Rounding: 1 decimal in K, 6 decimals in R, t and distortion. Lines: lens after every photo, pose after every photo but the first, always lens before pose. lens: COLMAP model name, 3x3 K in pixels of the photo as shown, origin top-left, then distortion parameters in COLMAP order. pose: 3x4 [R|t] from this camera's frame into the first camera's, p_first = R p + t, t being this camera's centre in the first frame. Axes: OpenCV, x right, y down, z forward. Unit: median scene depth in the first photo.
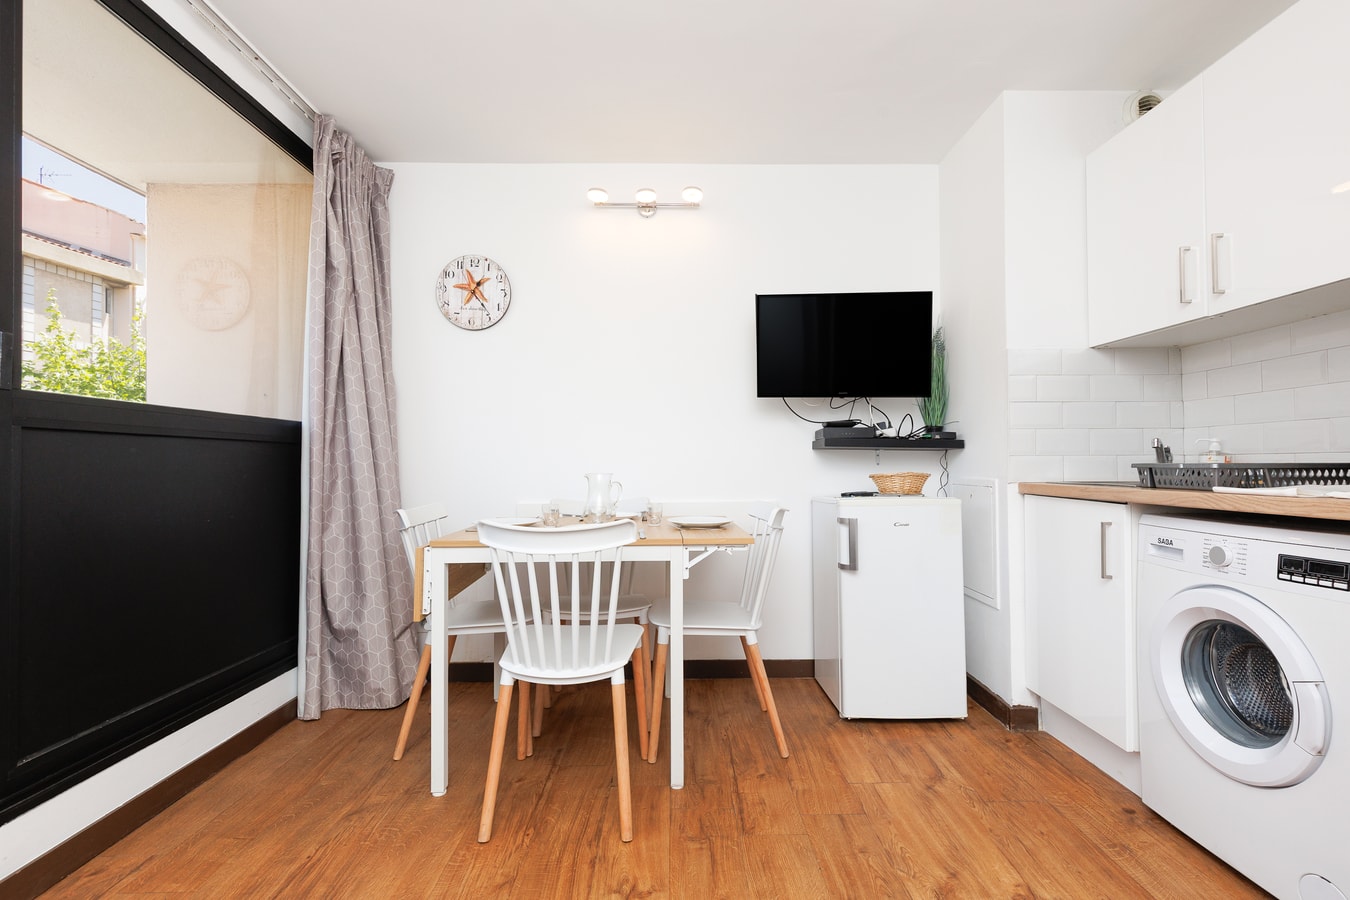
lens RADIAL K [[615.5, 0, 679.0], [0, 615.5, 455.4], [0, 0, 1]] dist [0.003636, -0.000767]
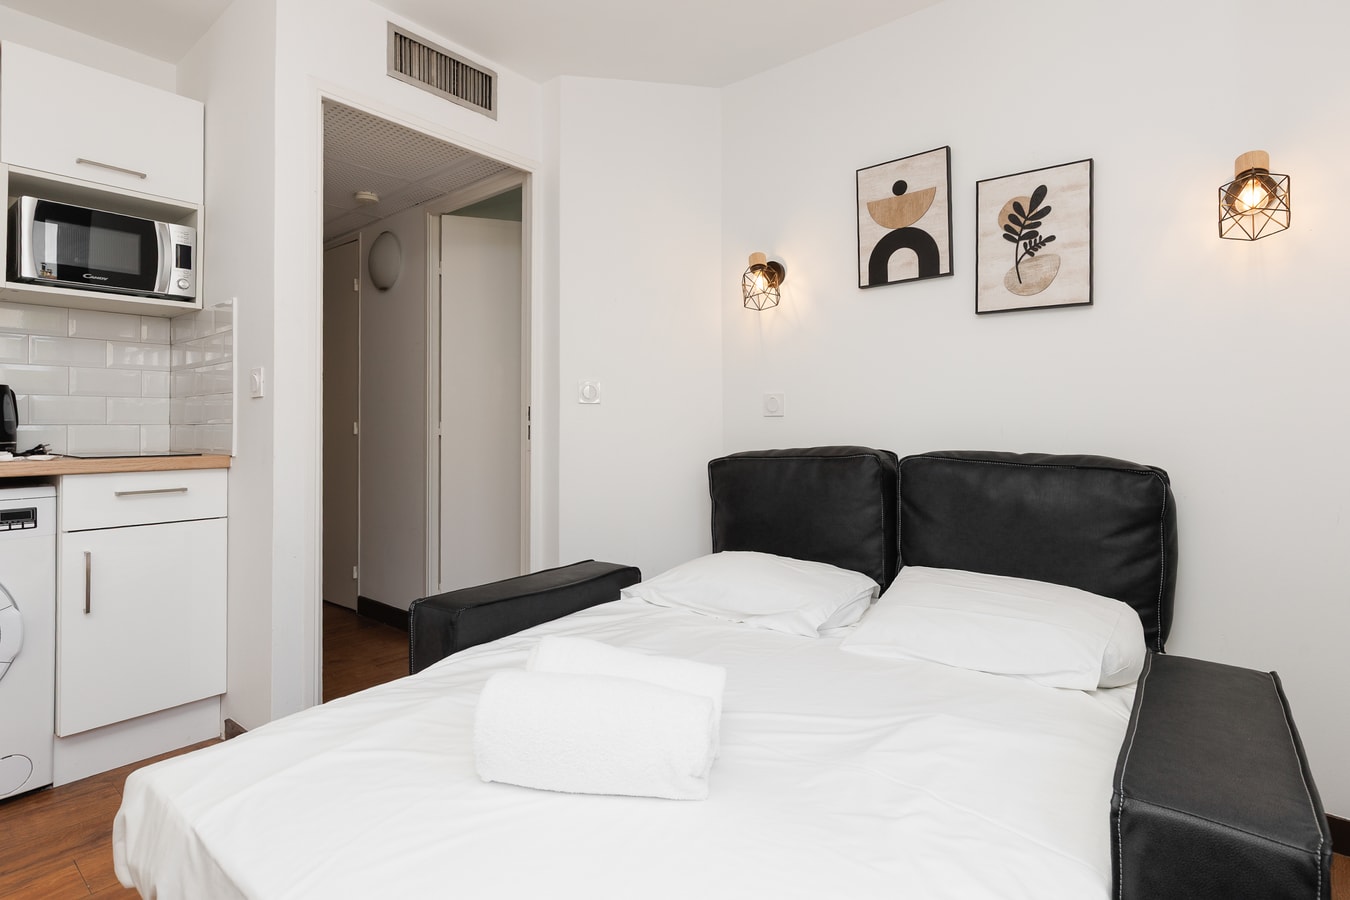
lens RADIAL K [[664.3, 0, 677.8], [0, 664.3, 423.0], [0, 0, 1]] dist [-0.000338, 0.000044]
pose [[-0.767846, 0.008228, 0.640582, -0.510868], [-0.005263, 0.999803, -0.019151, 0.003632], [-0.640613, -0.018077, -0.767651, 0.646911]]
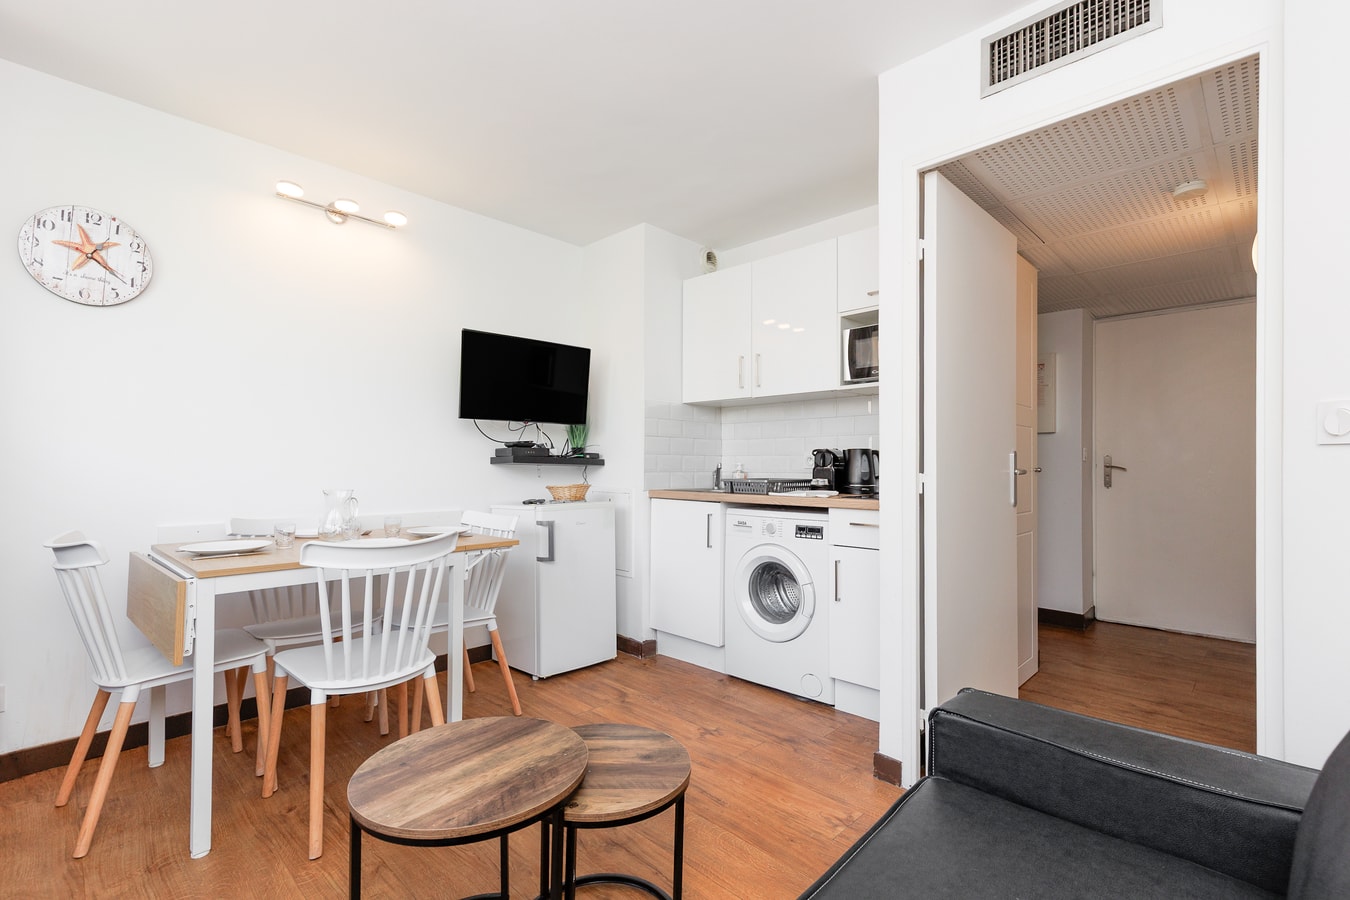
lens RADIAL K [[606.6, 0, 694.2], [0, 606.6, 462.2], [0, 0, 1]] dist [0.000436, -0.000131]
pose [[0.694765, 0.013751, 0.719105, -0.419872], [-0.018026, 0.999836, -0.001704, -0.022943], [-0.719011, -0.011779, 0.694899, -0.091494]]
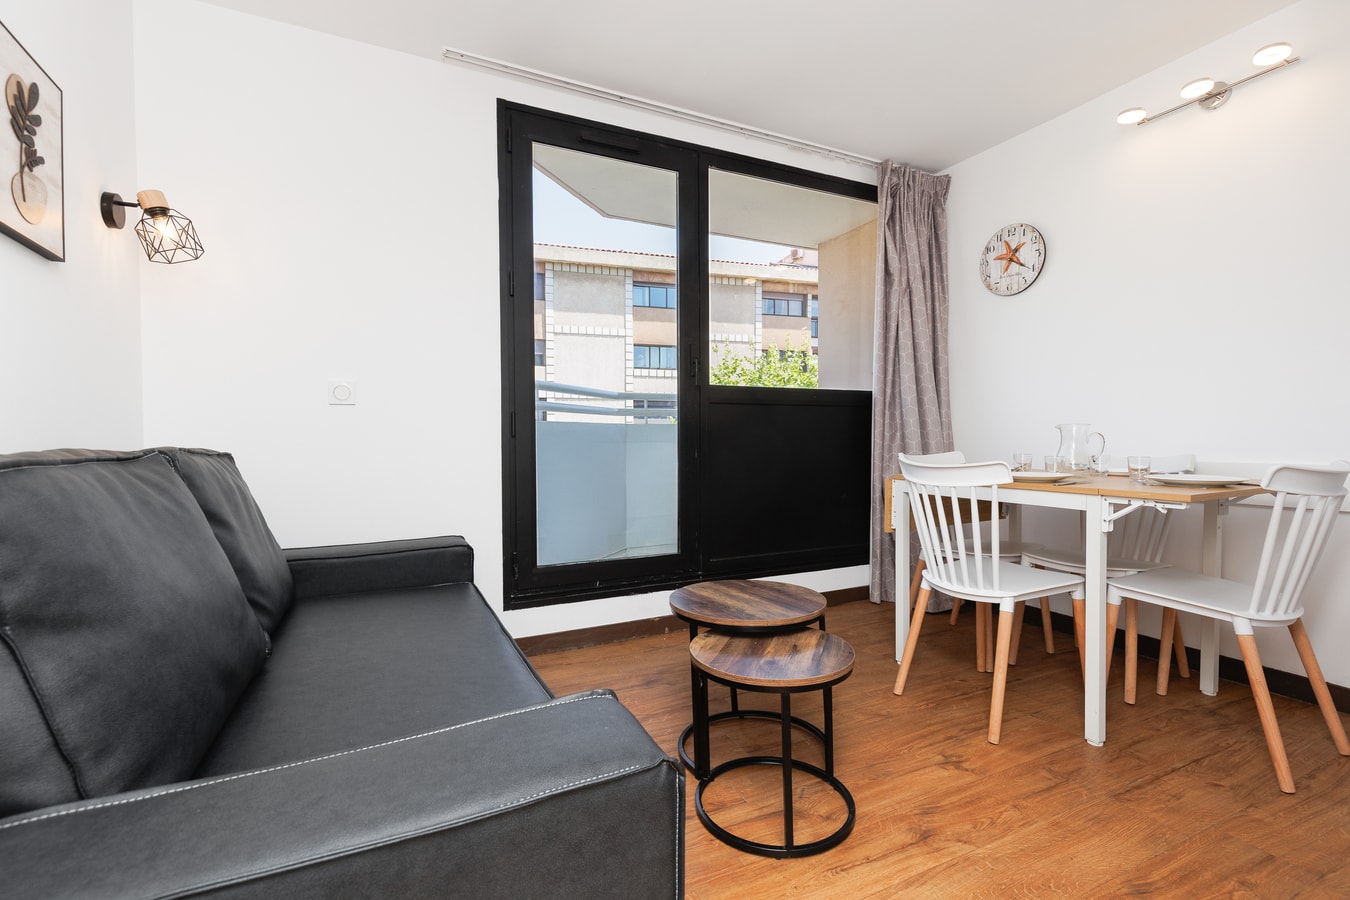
lens RADIAL K [[610.9, 0, 667.6], [0, 610.9, 443.6], [0, 0, 1]] dist [0.007329, 0.001438]
pose [[0.414819, 0.012951, -0.909812, 0.475153], [0.018061, 0.999584, 0.022464, 0.026020], [0.909725, -0.025751, 0.414413, 0.000637]]
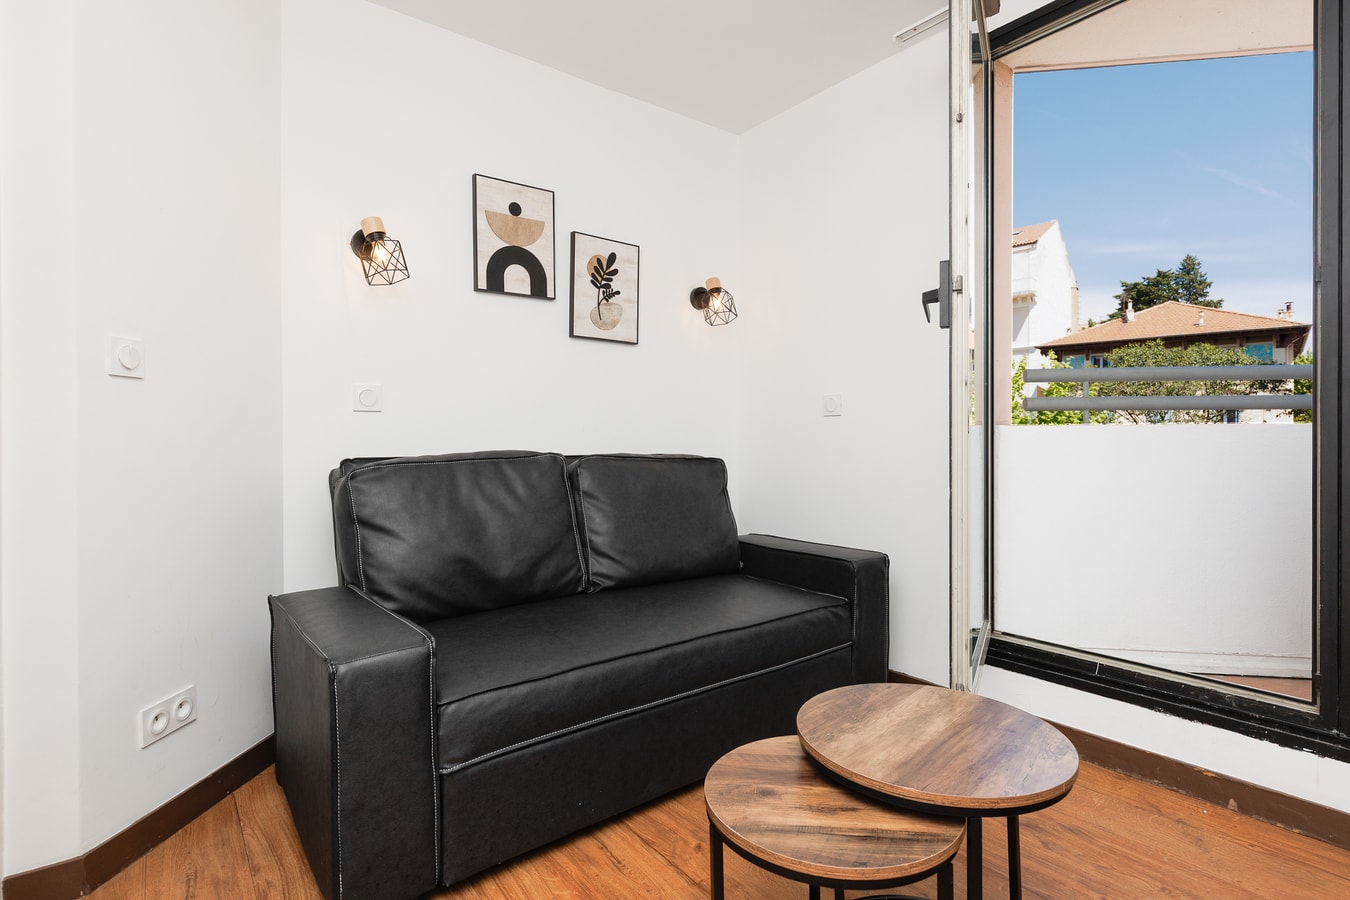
lens RADIAL K [[672.7, 0, 672.0], [0, 672.7, 442.4], [0, 0, 1]] dist [-0.006268, 0.000860]
pose [[-0.805689, 0.007001, -0.592297, 0.298121], [0.011280, 0.999930, -0.003524, 0.022933], [0.592231, -0.009520, -0.805712, 0.721007]]
